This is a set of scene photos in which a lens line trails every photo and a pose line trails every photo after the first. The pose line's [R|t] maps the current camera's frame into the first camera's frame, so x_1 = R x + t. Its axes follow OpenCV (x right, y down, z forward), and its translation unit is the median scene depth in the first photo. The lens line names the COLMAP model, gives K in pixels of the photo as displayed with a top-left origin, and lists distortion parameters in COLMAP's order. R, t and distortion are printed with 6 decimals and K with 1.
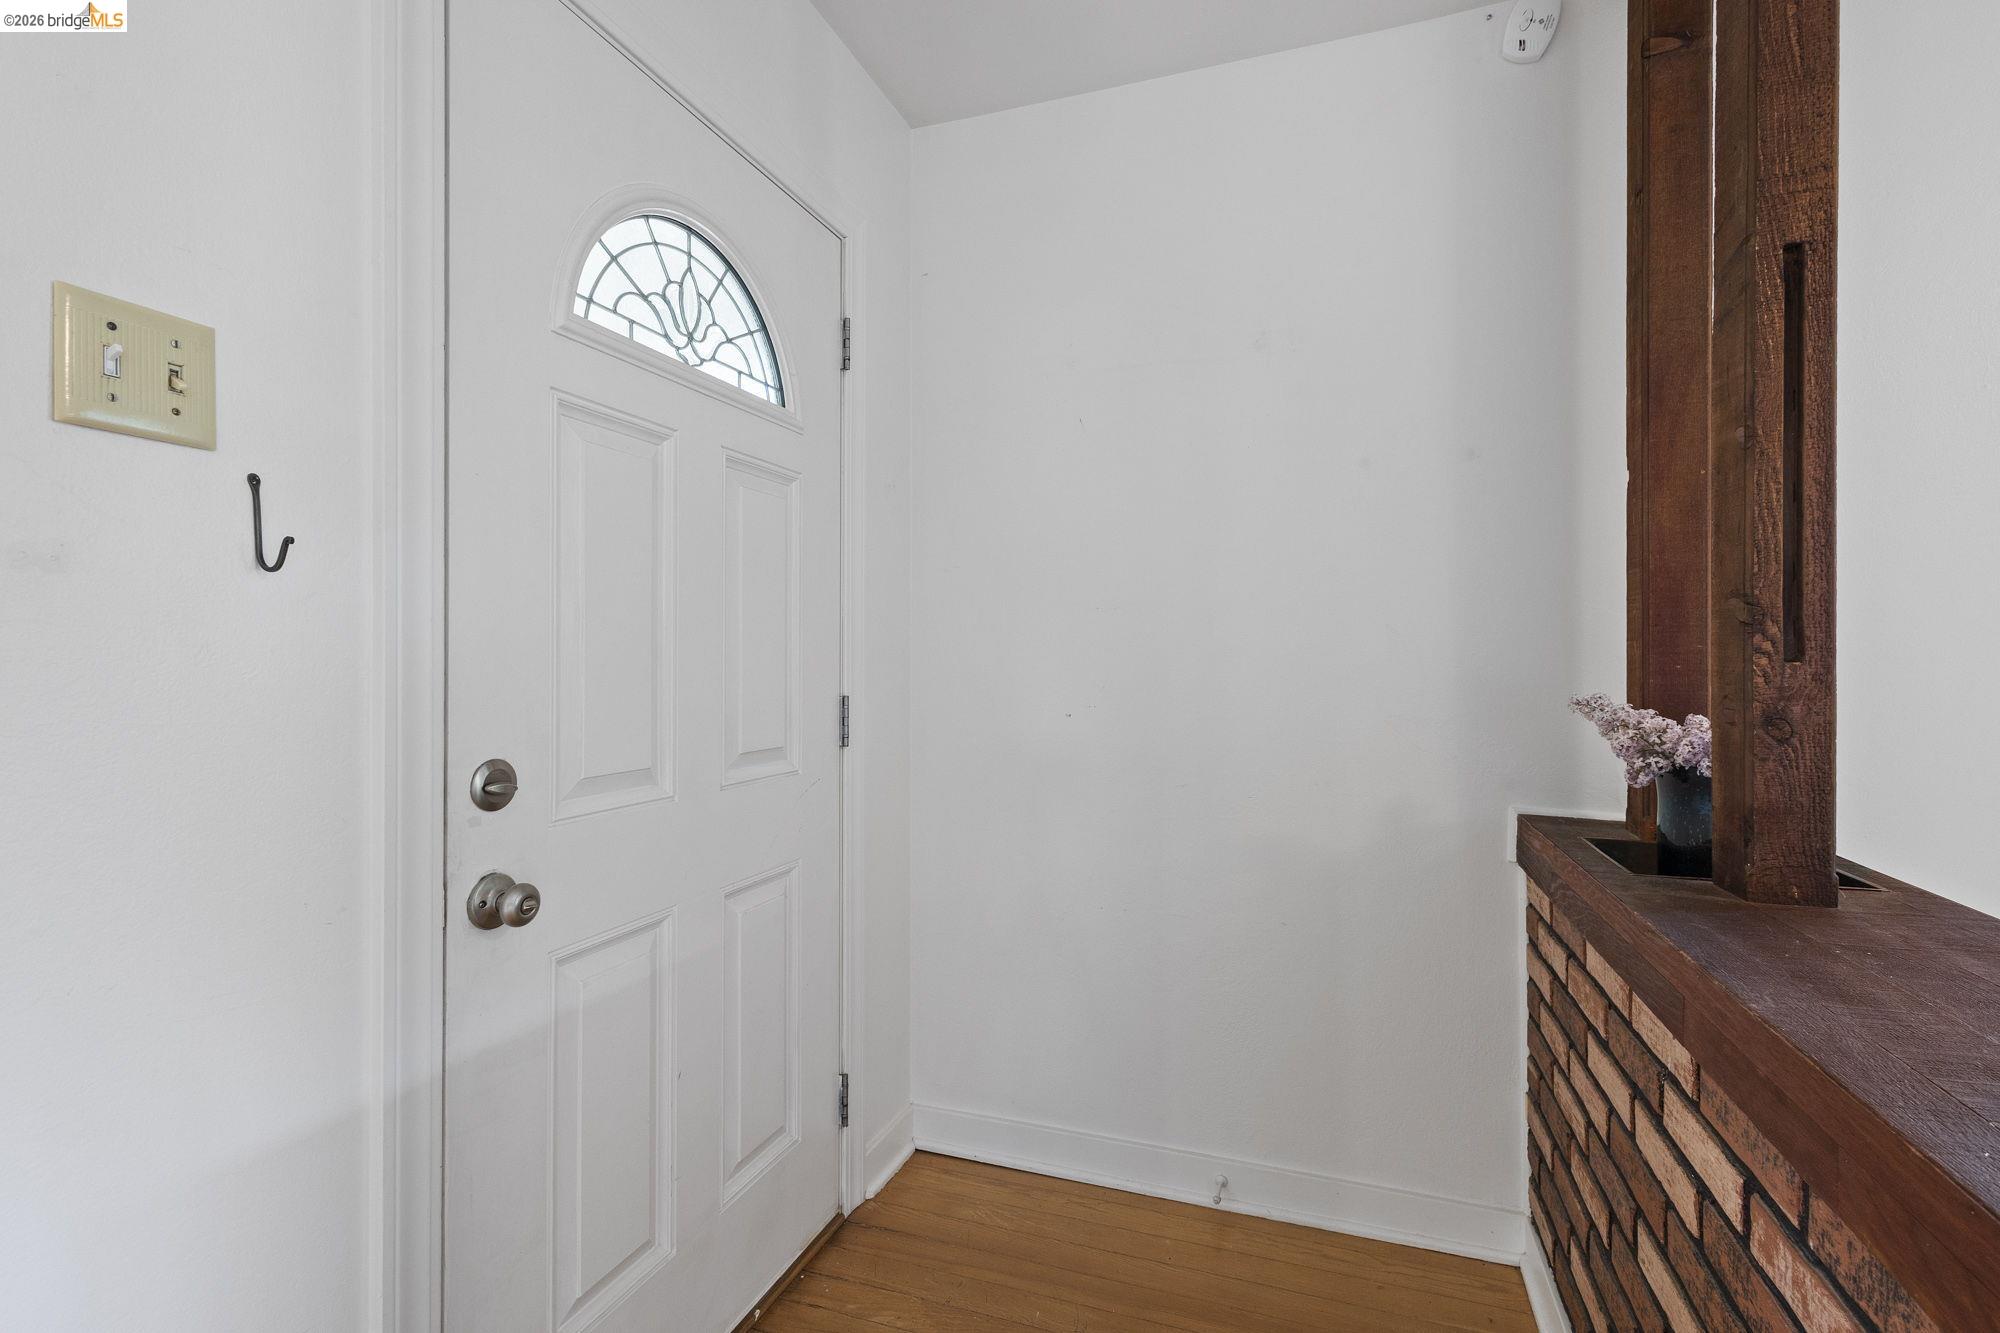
lens RADIAL K [[929.8, 0, 1002.0], [0, 929.8, 656.2], [0, 0, 1]] dist [0.009237, -0.001358]
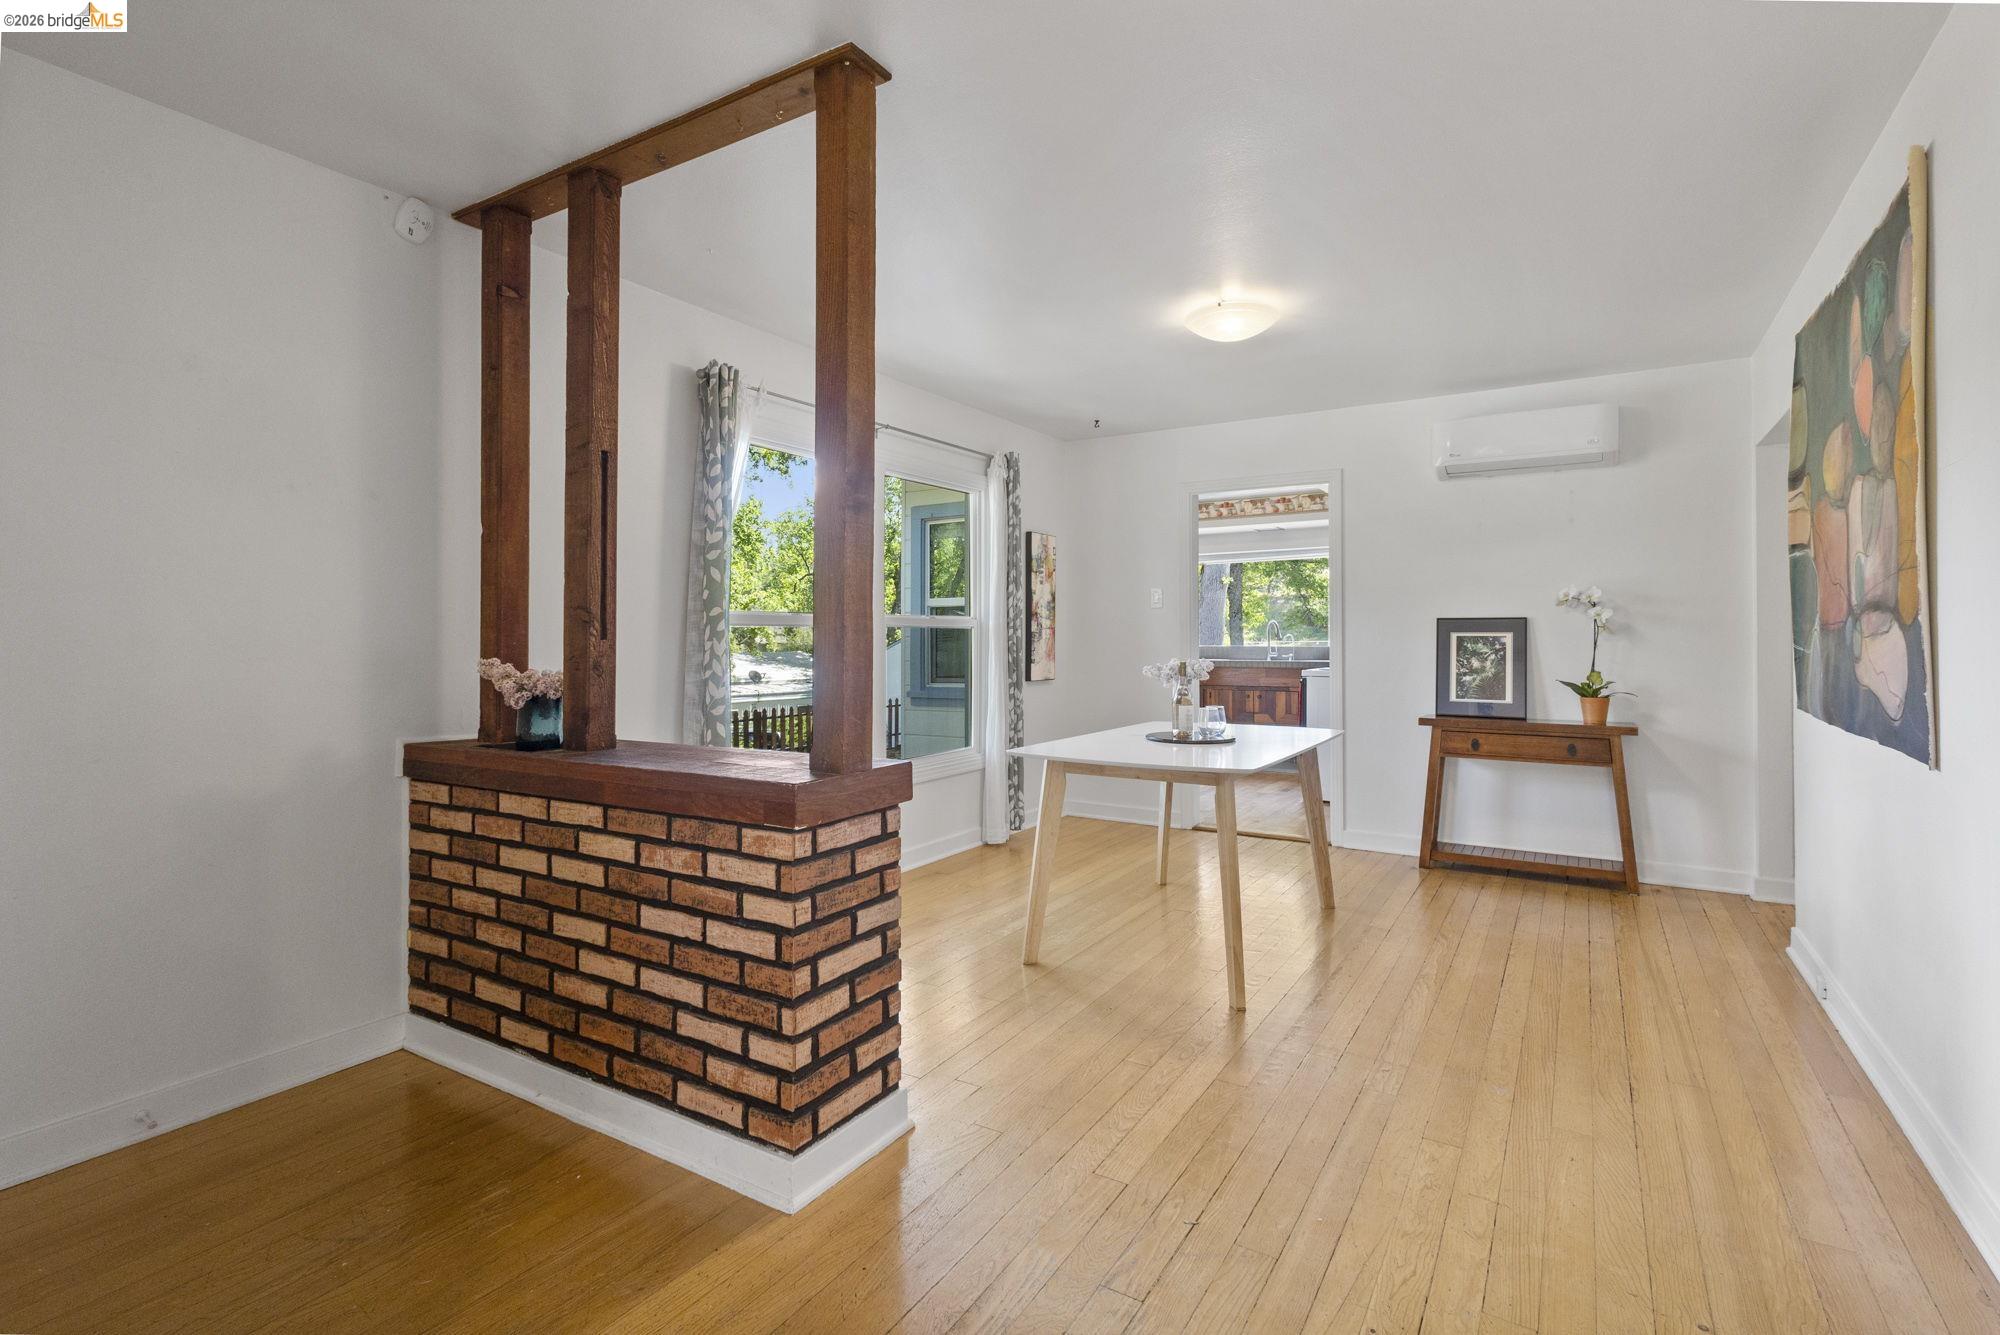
lens RADIAL K [[929.8, 0, 1004.0], [0, 929.8, 629.8], [0, 0, 1]] dist [0.009237, -0.001358]
pose [[0.209618, 0.010013, 0.977732, -0.968059], [0.000941, 0.999945, -0.010442, 0.005988], [-0.977783, 0.003109, 0.209597, -0.338053]]
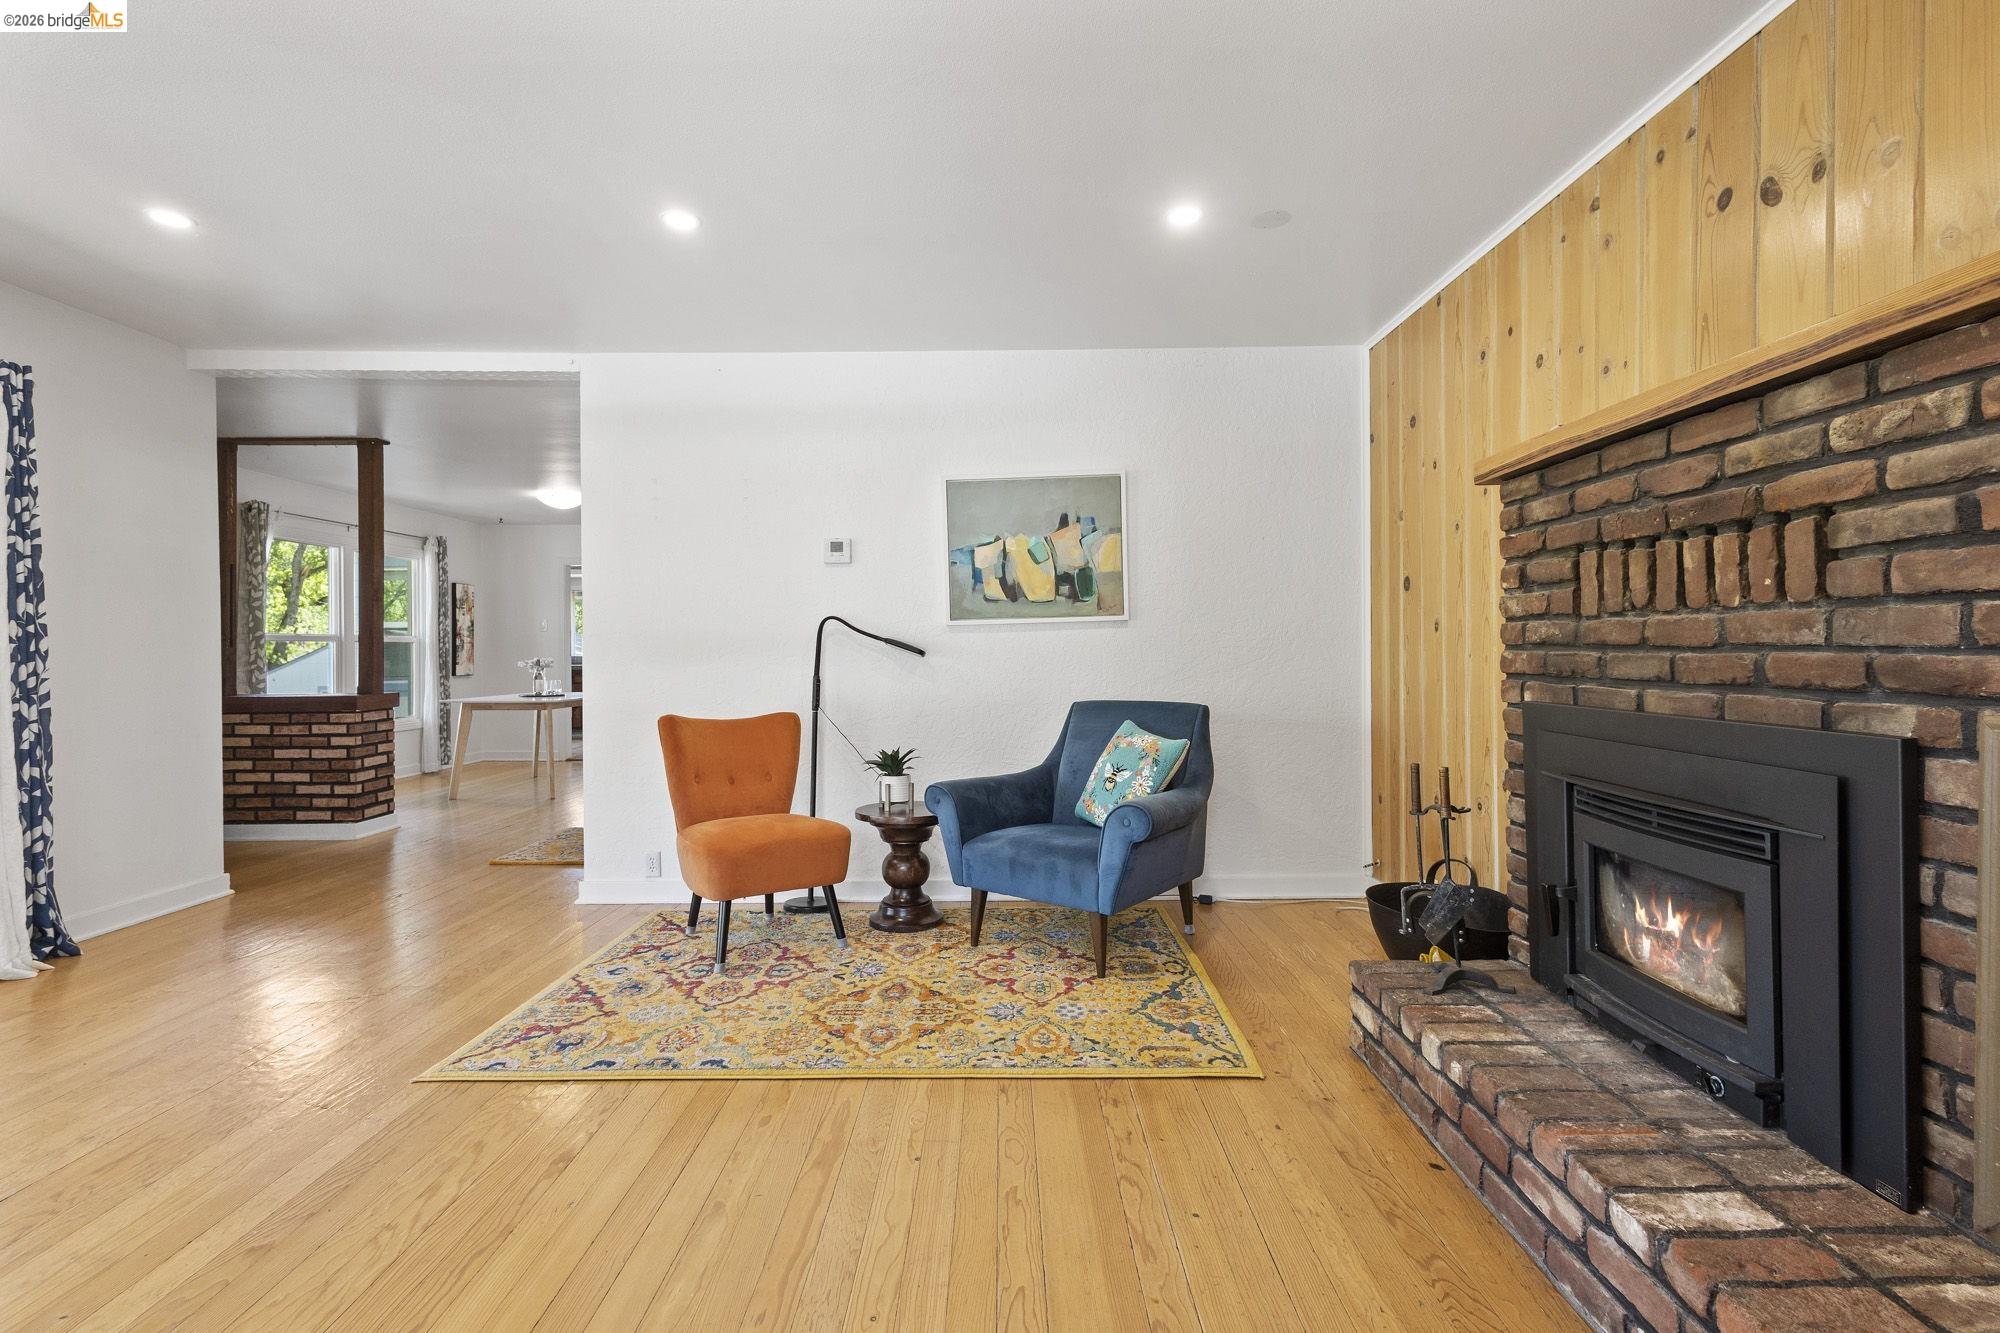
lens RADIAL K [[929.8, 0, 1009.9], [0, 929.8, 652.5], [0, 0, 1]] dist [0.009237, -0.001358]
pose [[-0.338737, 0.002316, 0.940878, -4.632257], [0.004580, 0.999989, -0.000813, 0.049153], [-0.940870, 0.004034, -0.338743, -1.079925]]
